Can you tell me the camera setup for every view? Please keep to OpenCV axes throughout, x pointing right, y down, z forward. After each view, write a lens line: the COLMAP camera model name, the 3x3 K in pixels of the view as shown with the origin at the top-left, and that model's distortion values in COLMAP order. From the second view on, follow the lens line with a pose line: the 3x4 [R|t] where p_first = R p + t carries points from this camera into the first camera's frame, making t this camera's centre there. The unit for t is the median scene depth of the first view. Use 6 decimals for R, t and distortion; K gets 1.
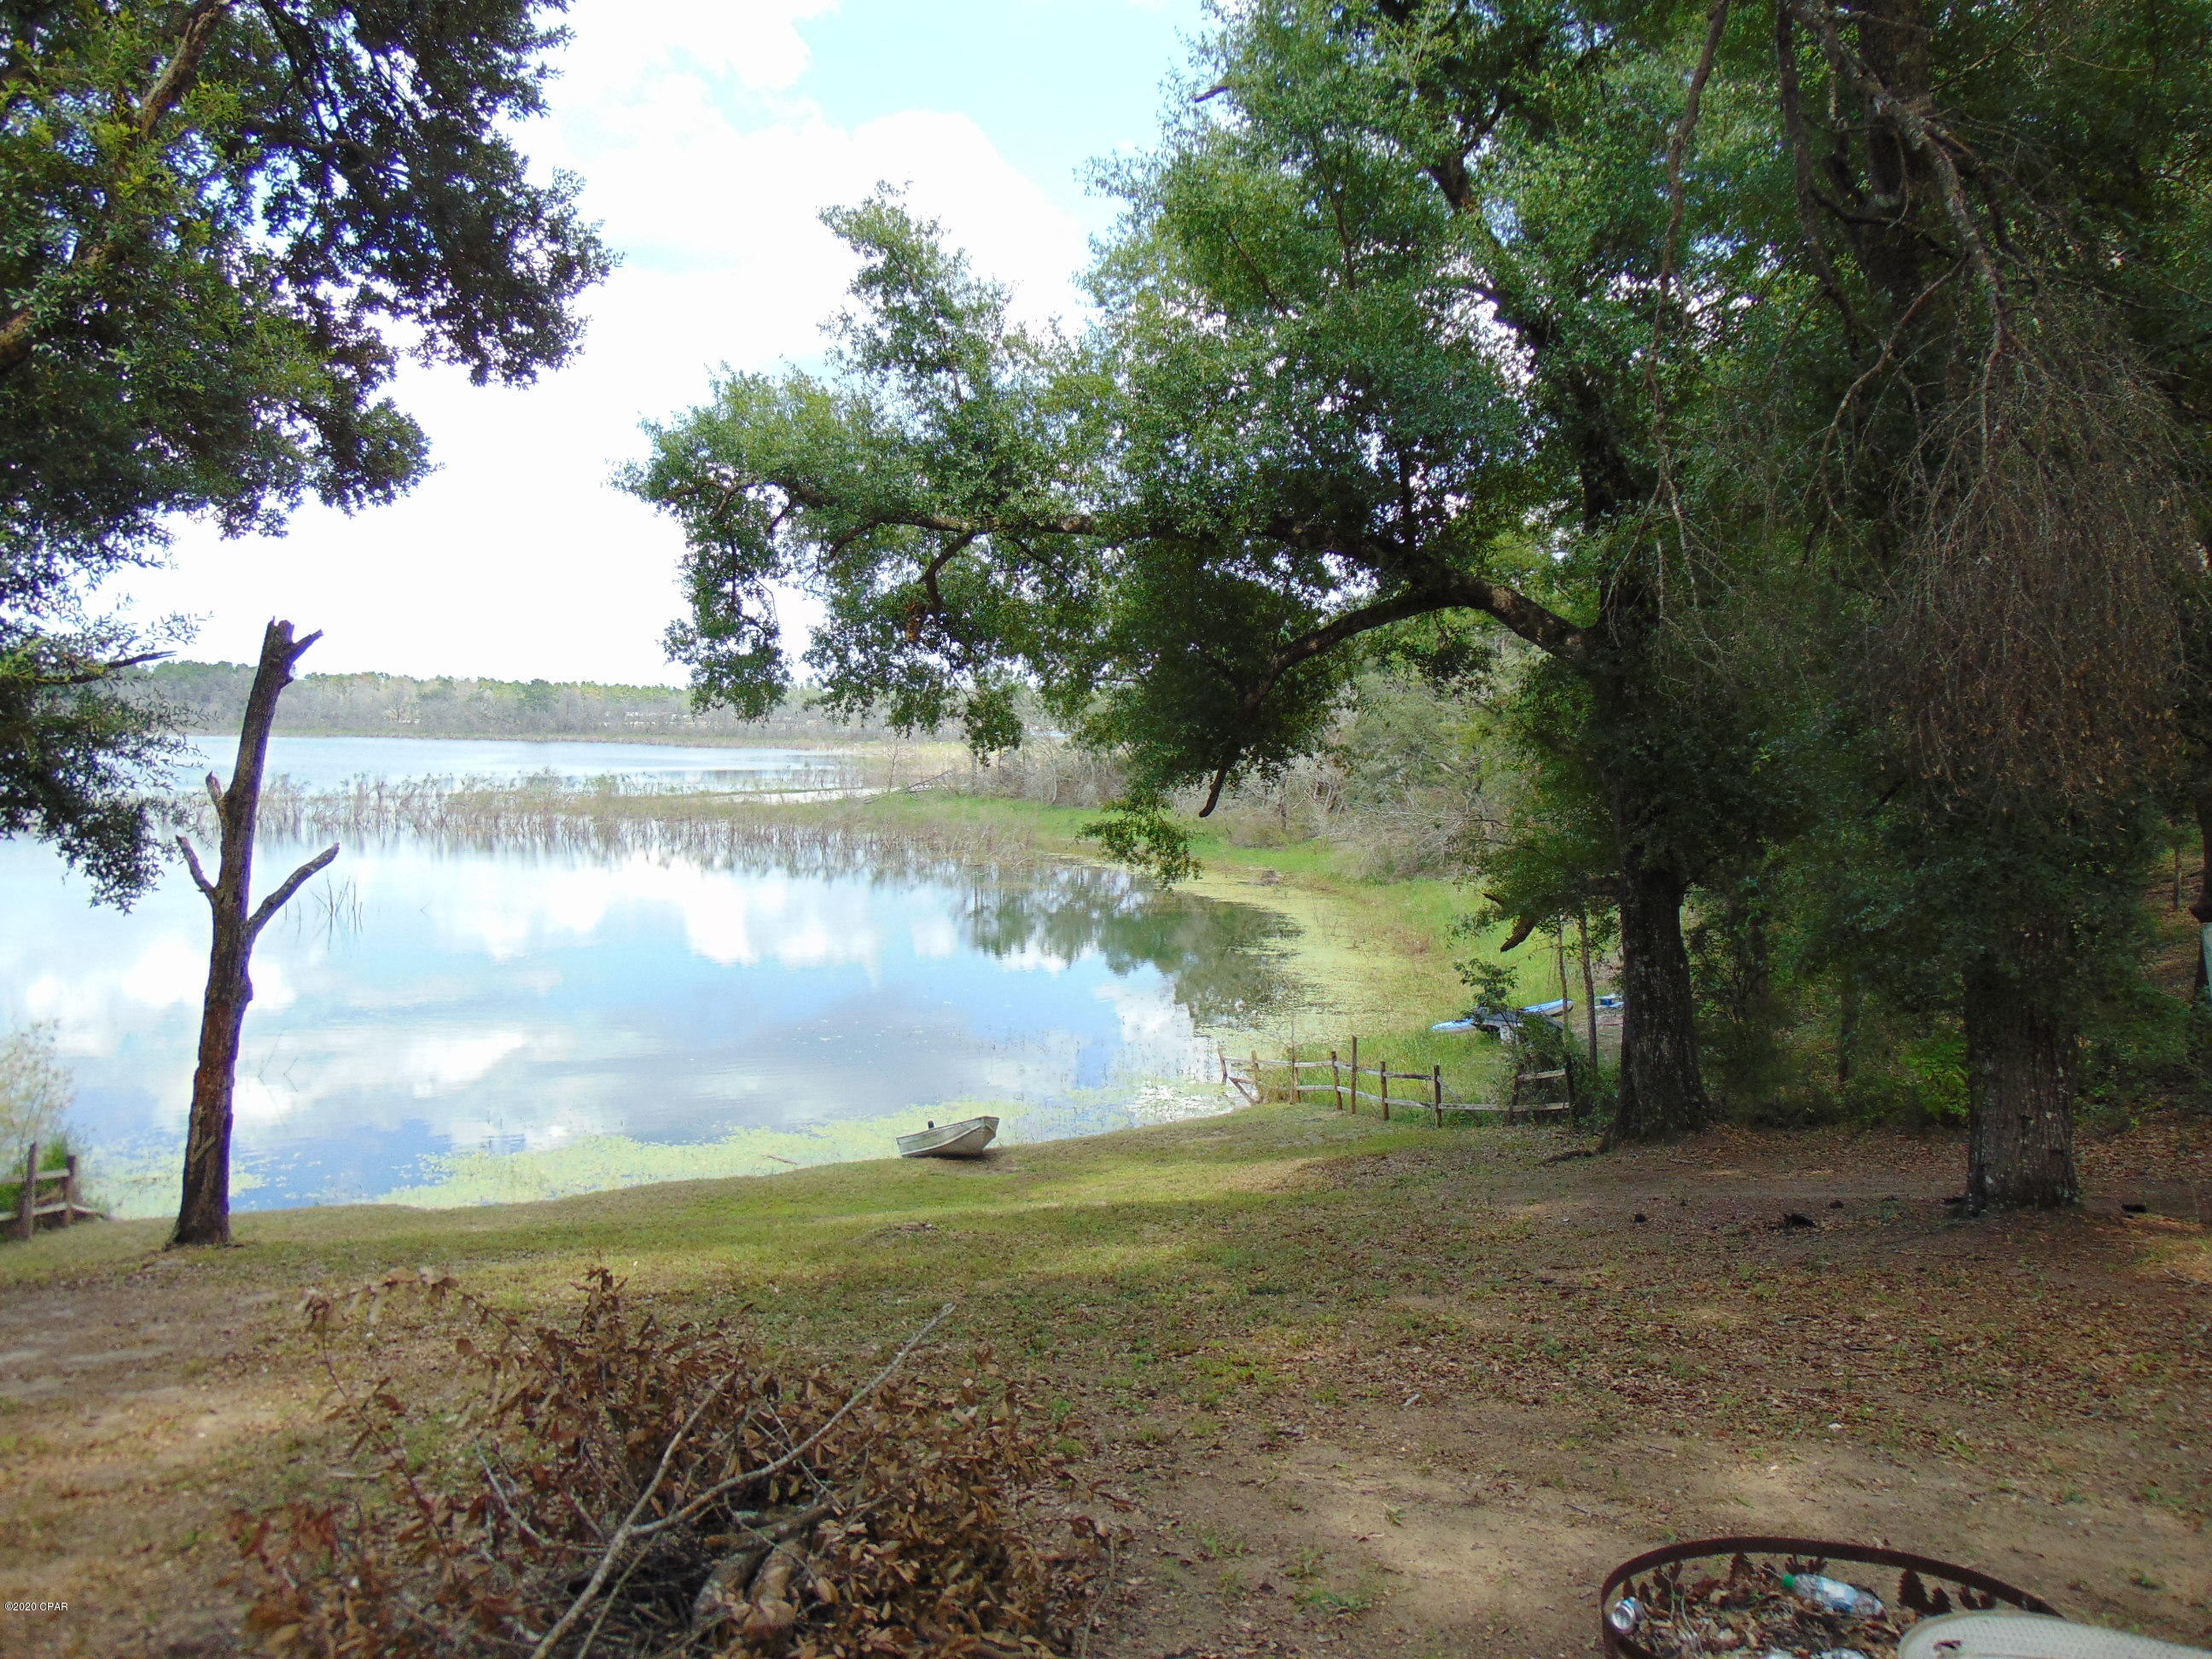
lens RADIAL K [[1667.6, 0, 1099.3], [0, 1667.6, 830.8], [0, 0, 1]] dist [-0.028050, 0.072839]
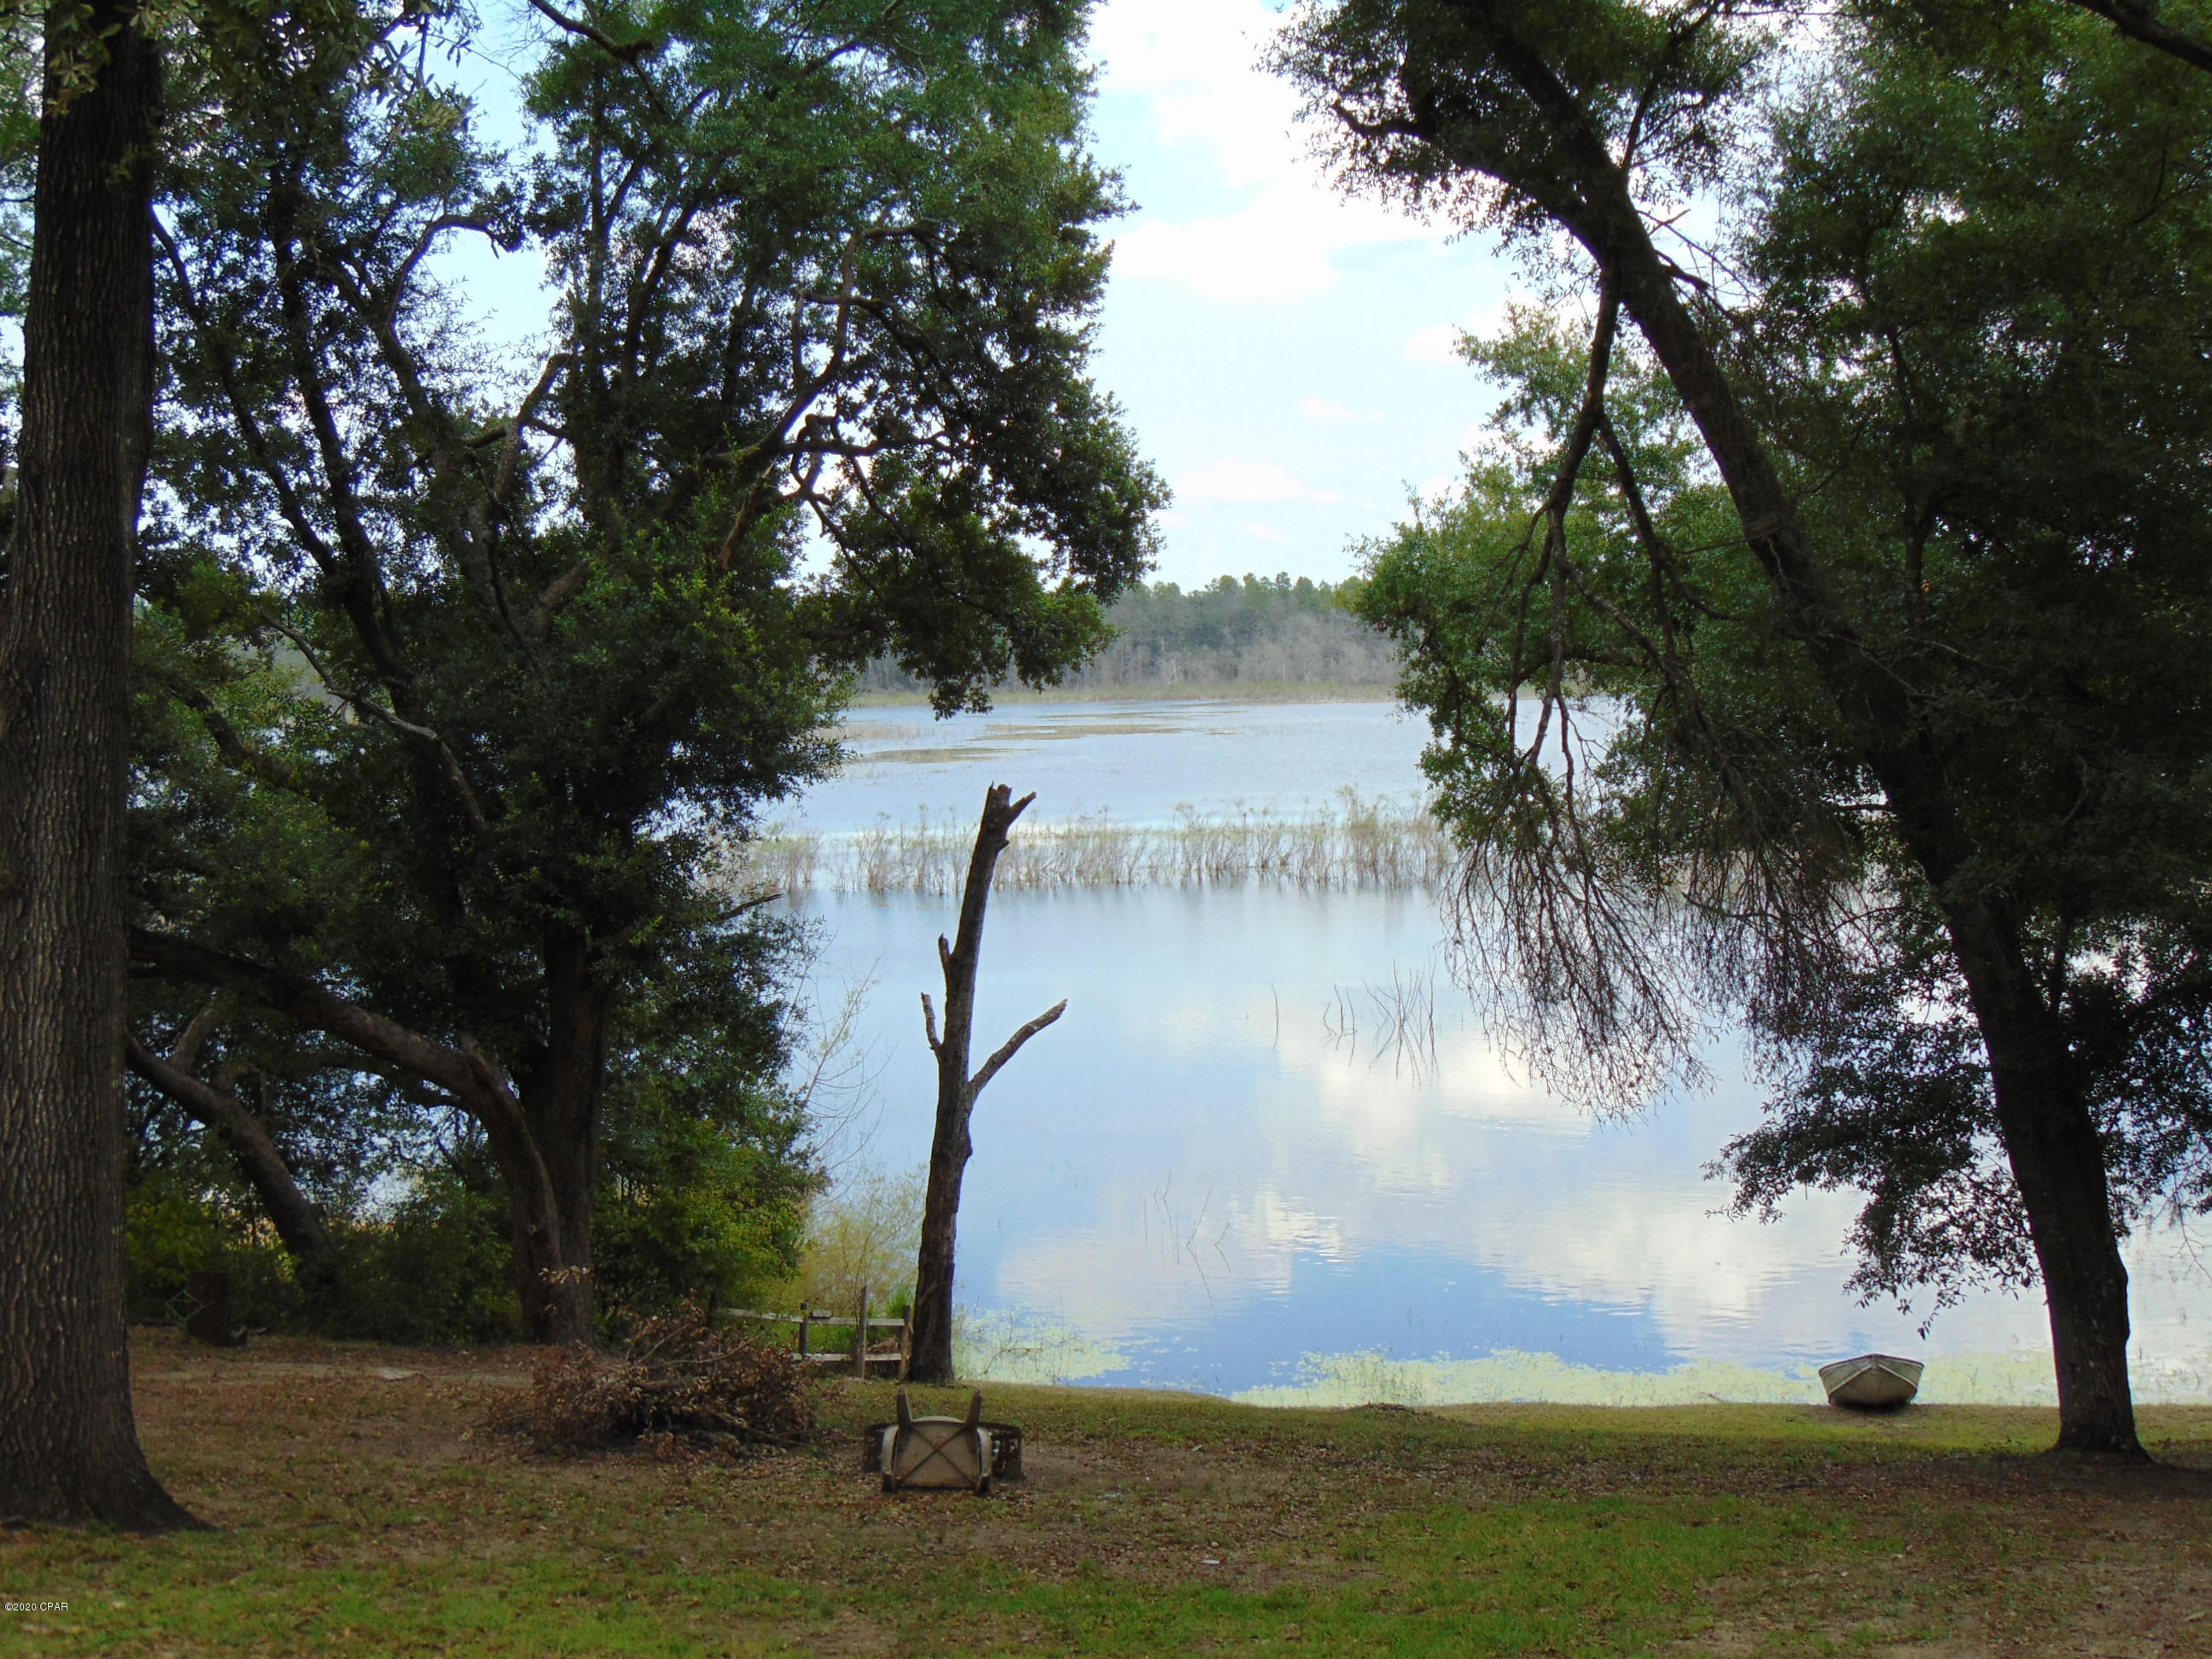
lens RADIAL K [[3149.3, 0, 1058.8], [0, 3149.3, 774.8], [0, 0, 1]] dist [-0.005857, 0.000000]
pose [[0.819350, -0.018201, -0.573005, 0.593695], [0.005141, 0.999689, -0.024402, -0.077854], [0.573271, 0.017048, 0.819188, -0.520451]]
